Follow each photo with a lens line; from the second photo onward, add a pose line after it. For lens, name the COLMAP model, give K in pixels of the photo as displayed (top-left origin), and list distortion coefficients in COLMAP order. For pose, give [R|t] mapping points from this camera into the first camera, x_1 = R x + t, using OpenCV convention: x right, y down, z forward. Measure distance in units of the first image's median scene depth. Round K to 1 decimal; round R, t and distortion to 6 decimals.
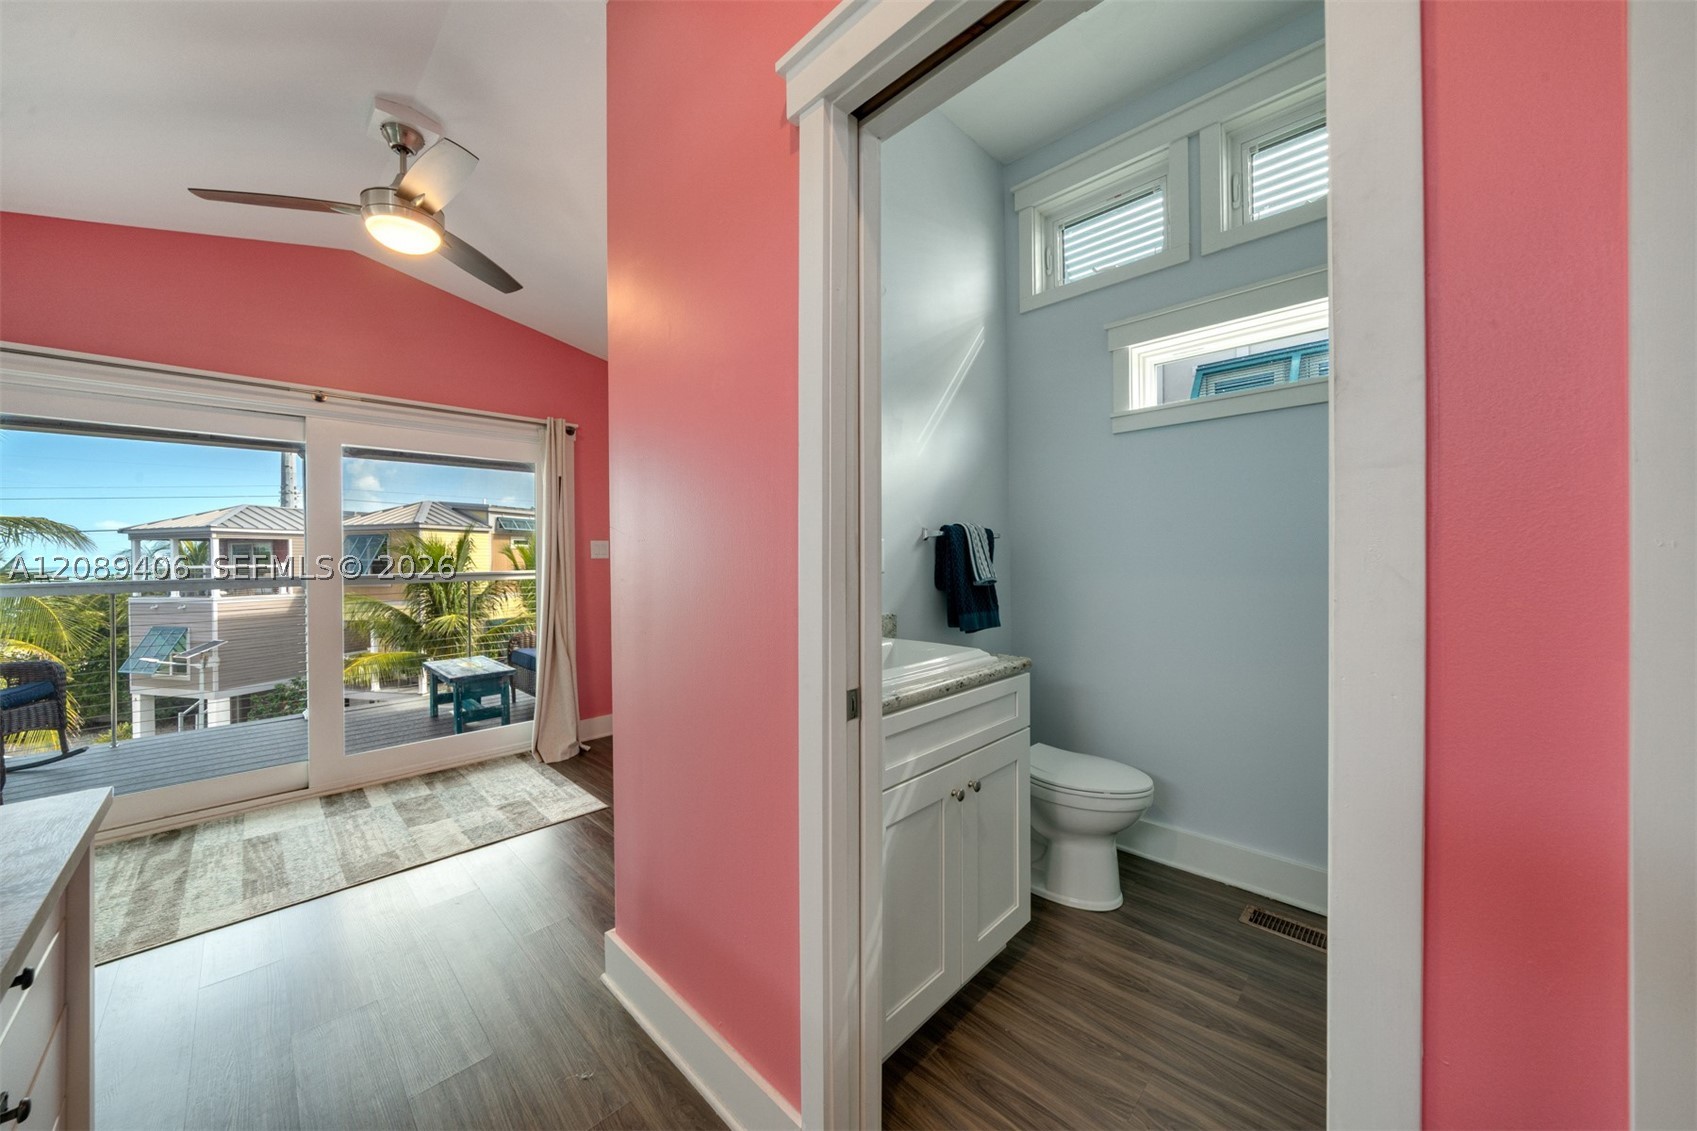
lens RADIAL K [[599.6, 0, 841.0], [0, 599.6, 556.8], [0, 0, 1]] dist [-0.003172, -0.000093]
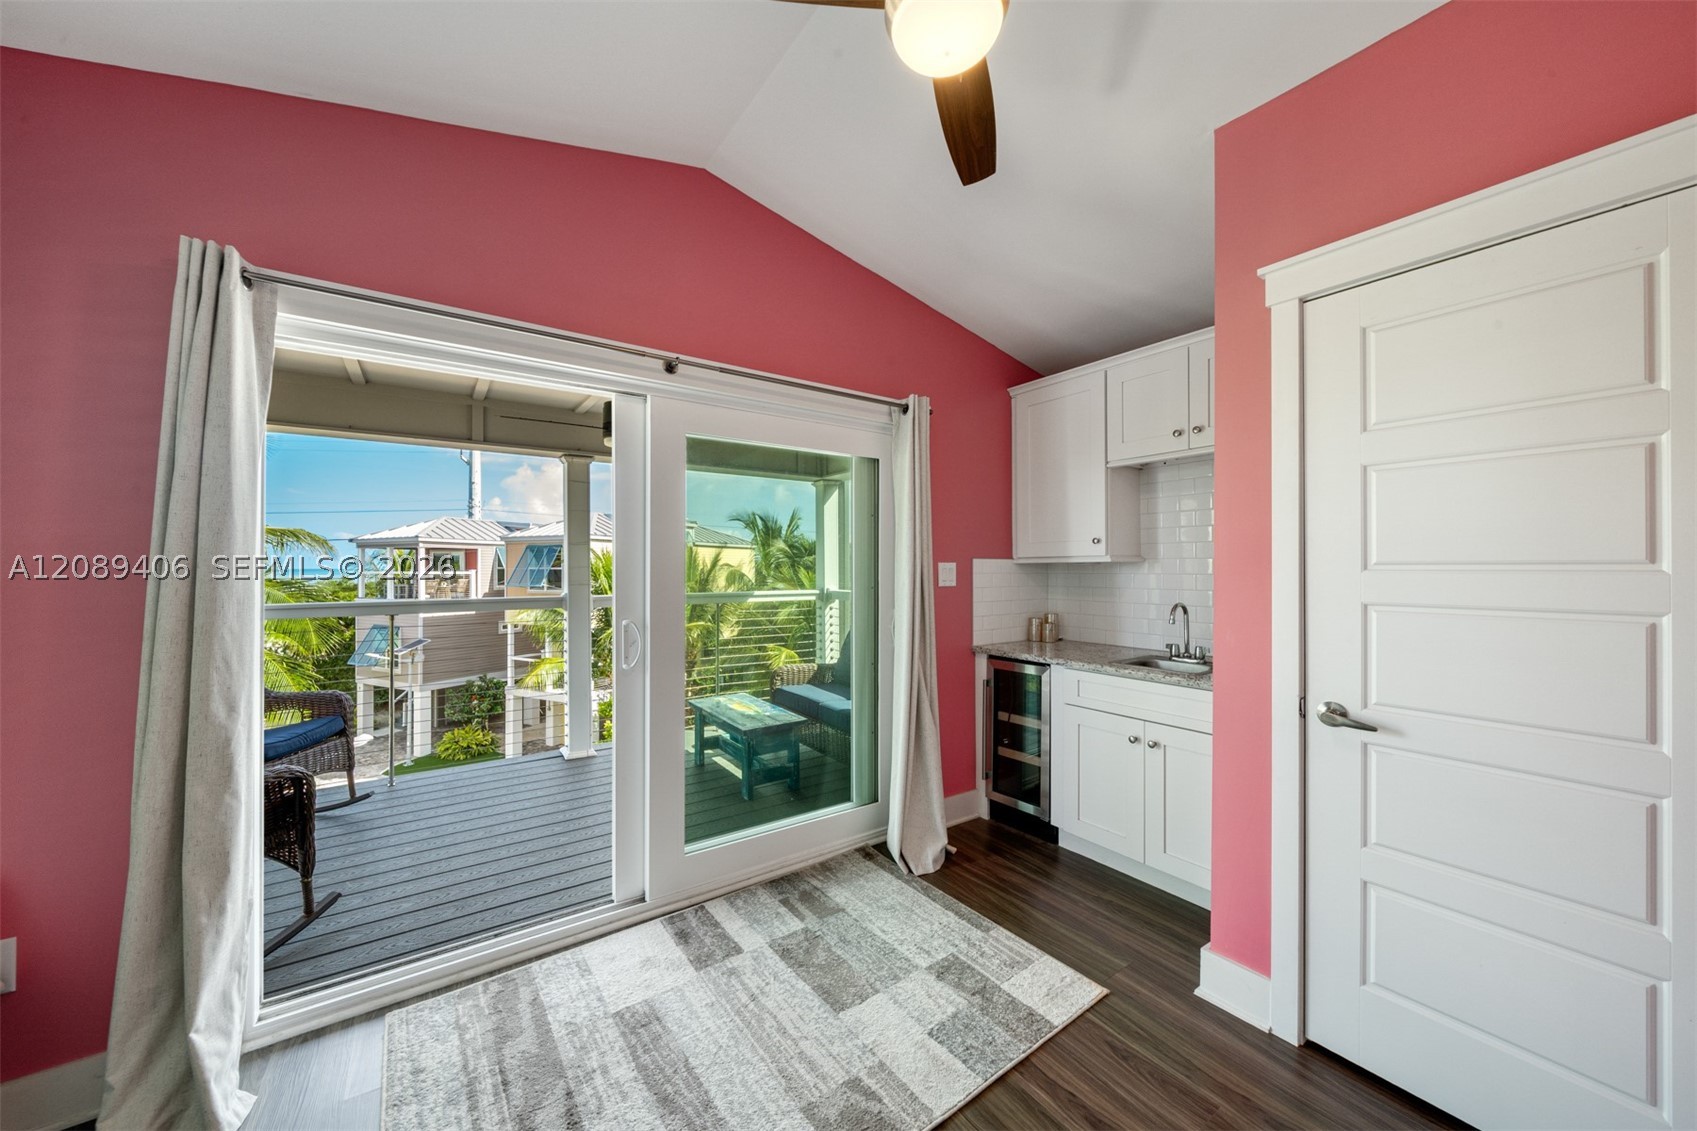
lens RADIAL K [[599.6, 0, 836.8], [0, 599.6, 567.5], [0, 0, 1]] dist [-0.003172, -0.000093]
pose [[0.982282, 0.013979, -0.186886, -0.398231], [-0.014405, 0.999896, -0.000922, -0.018717], [0.186853, 0.003598, 0.982381, 0.239997]]
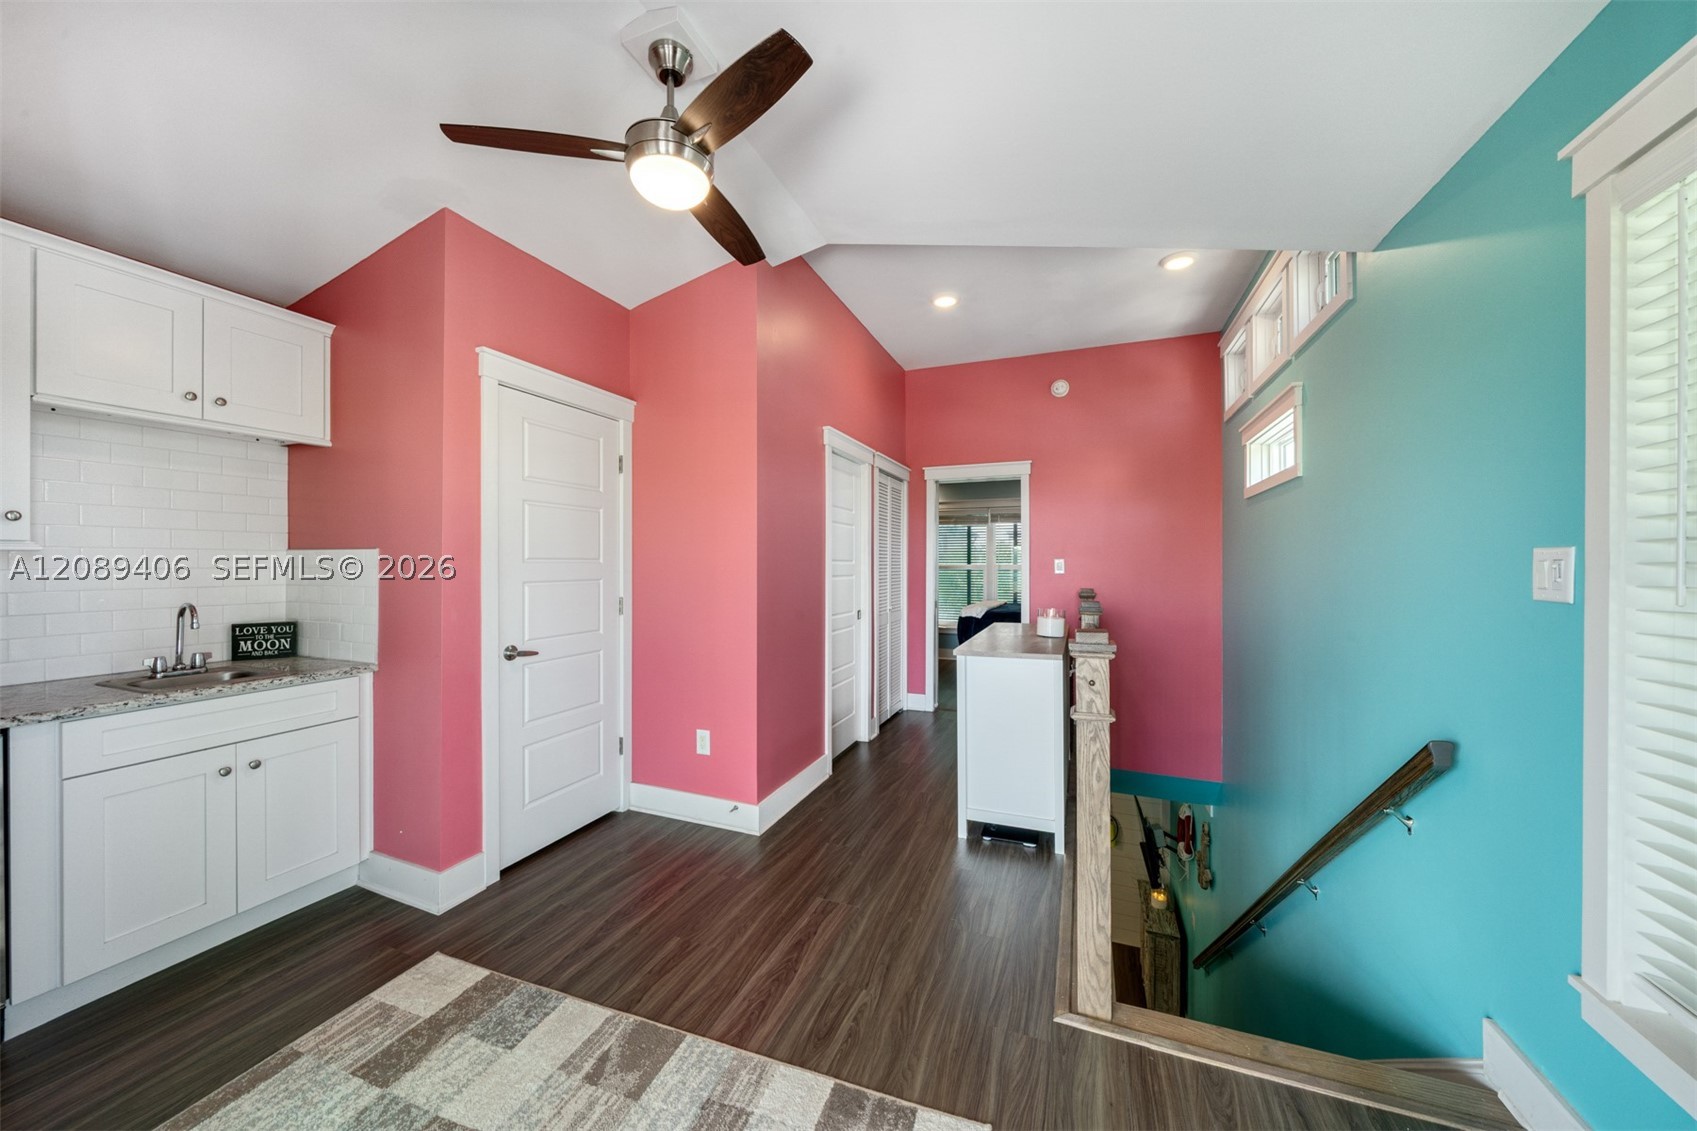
lens RADIAL K [[599.6, 0, 832.0], [0, 599.6, 575.9], [0, 0, 1]] dist [-0.003172, -0.000093]
pose [[-0.376586, -0.006902, 0.926356, -0.851064], [0.008470, 0.999905, 0.010893, -0.011881], [-0.926343, 0.011948, -0.376492, 0.607806]]
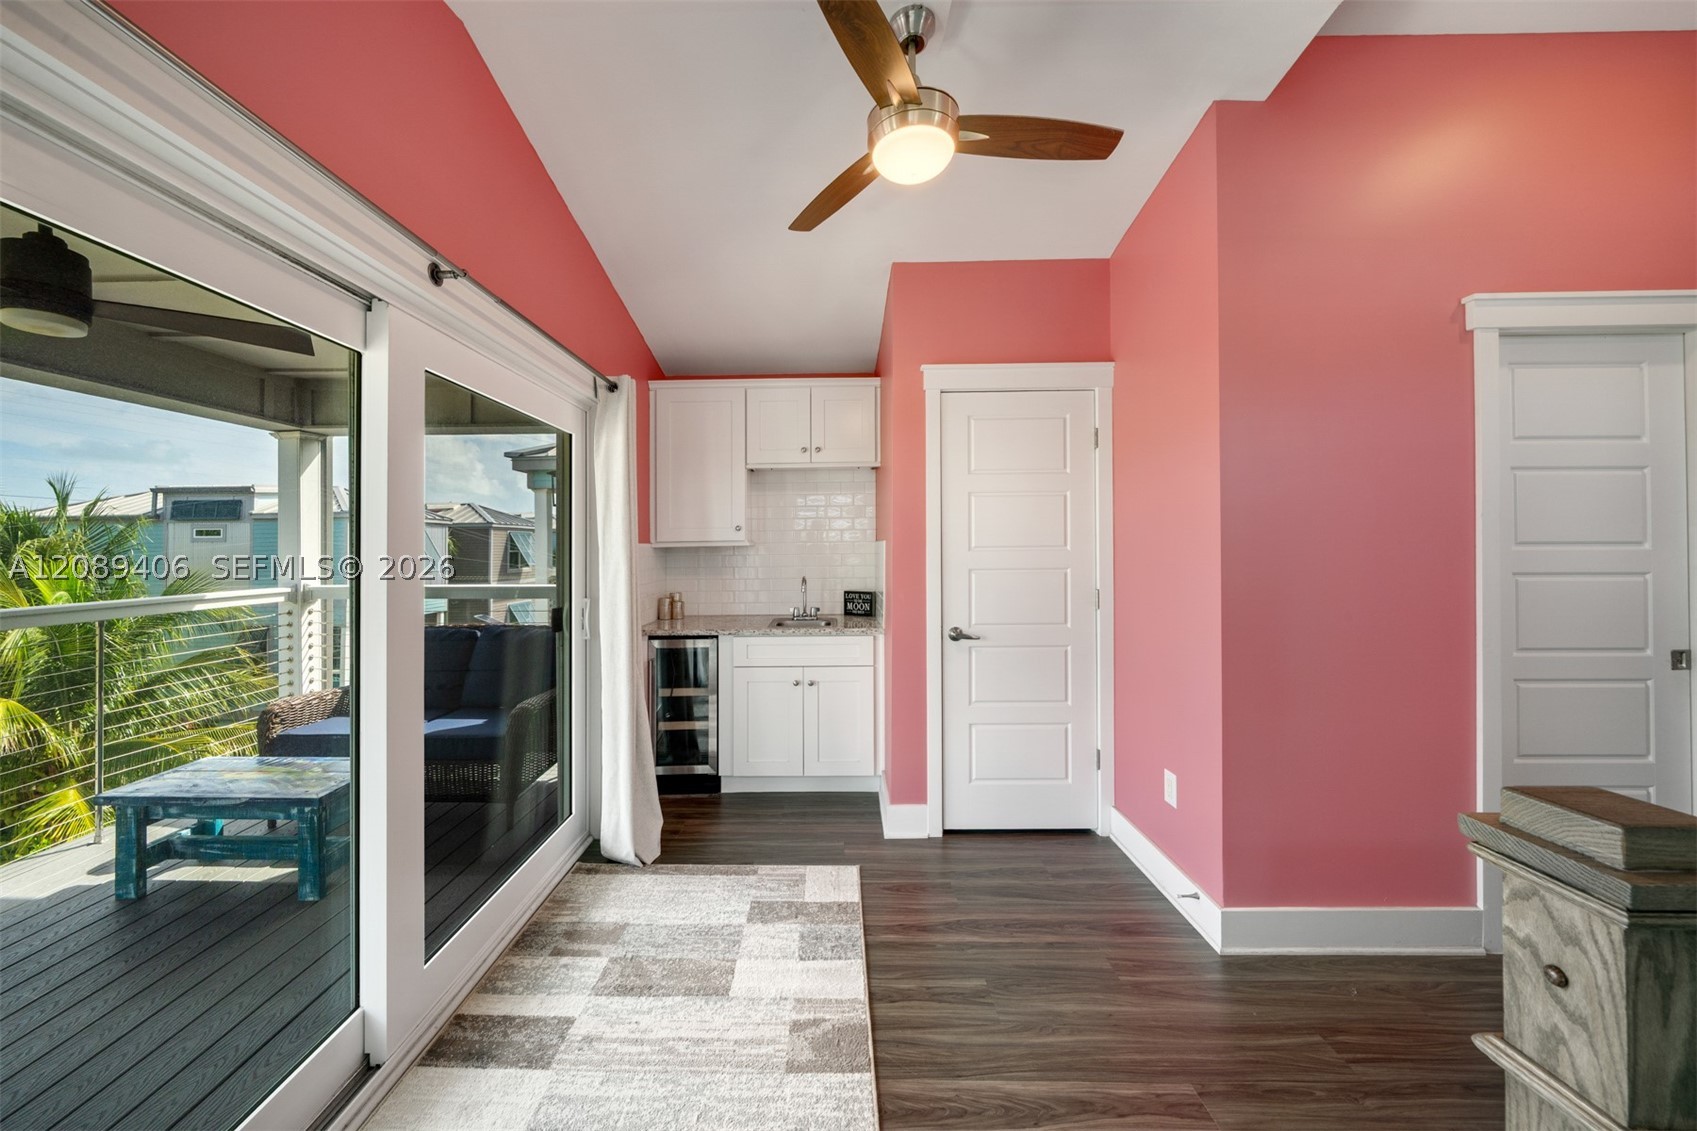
lens RADIAL K [[599.6, 0, 819.5], [0, 599.6, 545.0], [0, 0, 1]] dist [-0.003172, -0.000093]
pose [[0.723523, 0.006809, 0.690266, -0.731758], [0.003139, 0.999909, -0.013154, -0.020426], [-0.690293, 0.011684, 0.723436, 0.298853]]
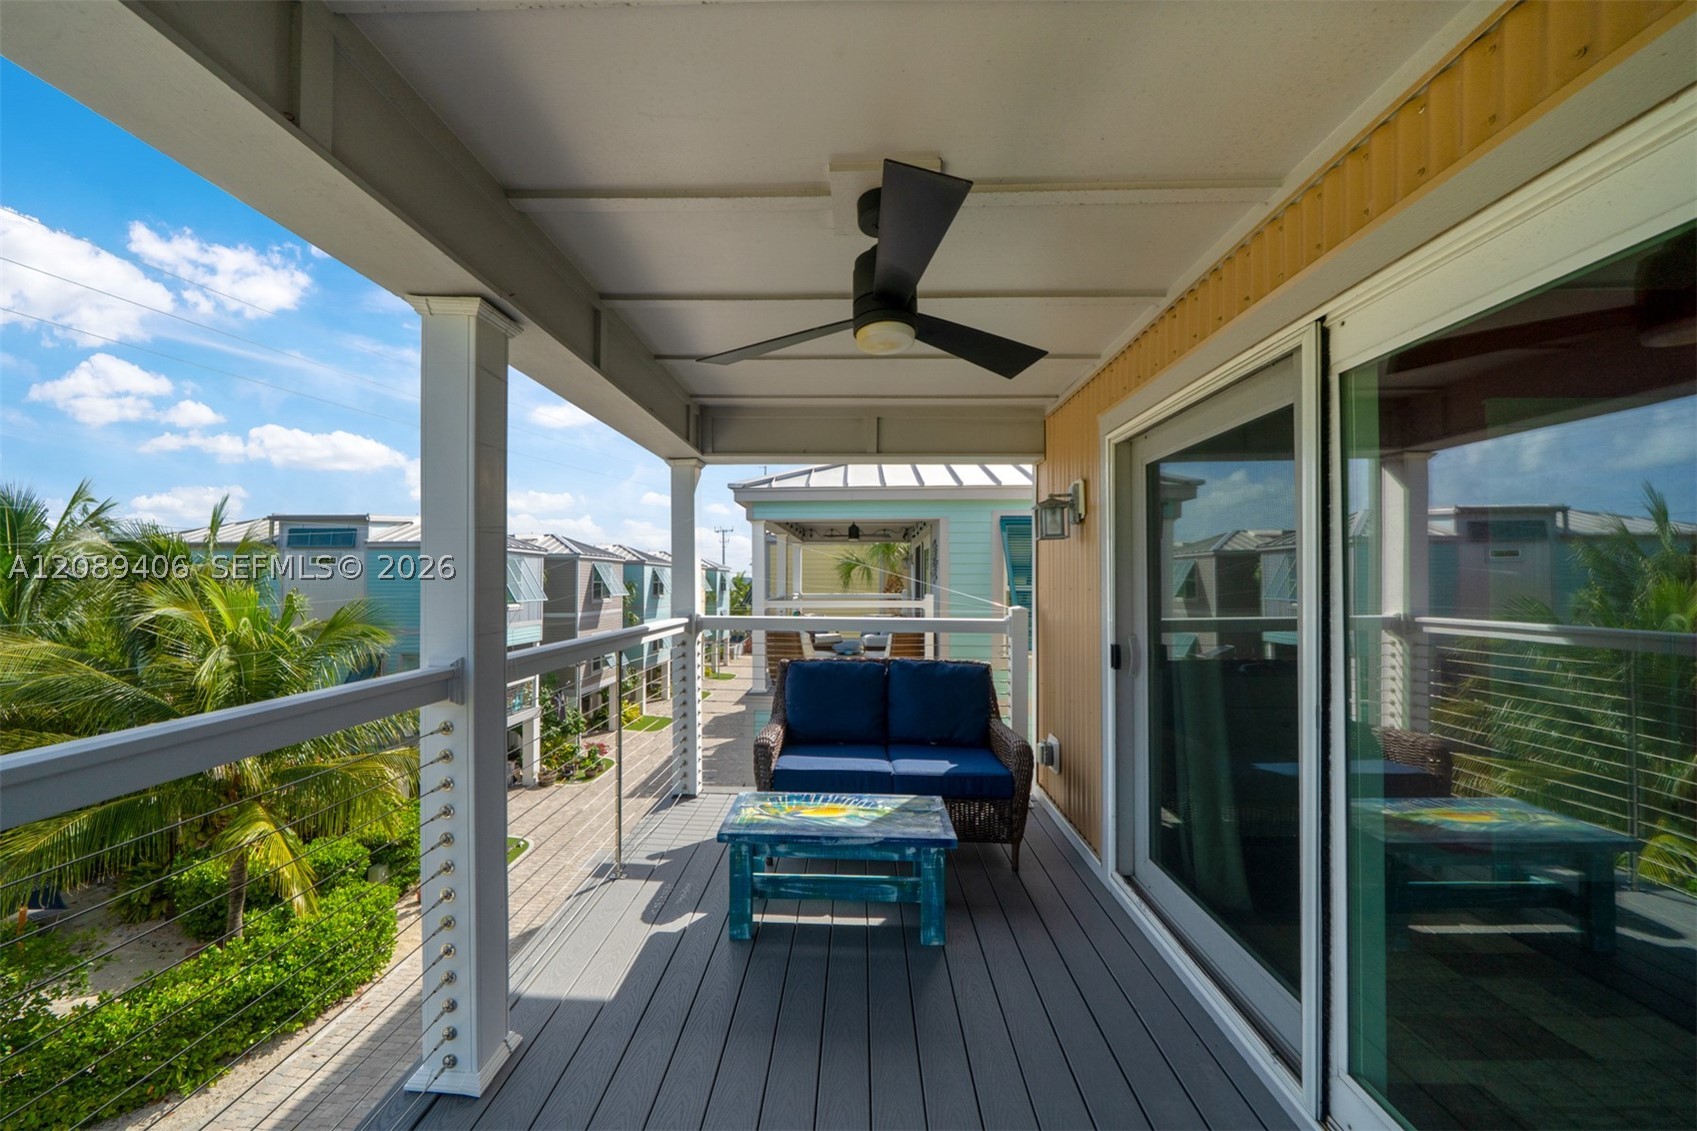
lens RADIAL K [[596.6, 0, 847.8], [0, 596.6, 572.9], [0, 0, 1]] dist [-0.000861, -0.000025]
pose [[0.732196, 0.022317, 0.680728, -1.135365], [-0.008748, 0.999689, -0.023365, -0.019425], [-0.681038, 0.011153, 0.732163, 0.706709]]
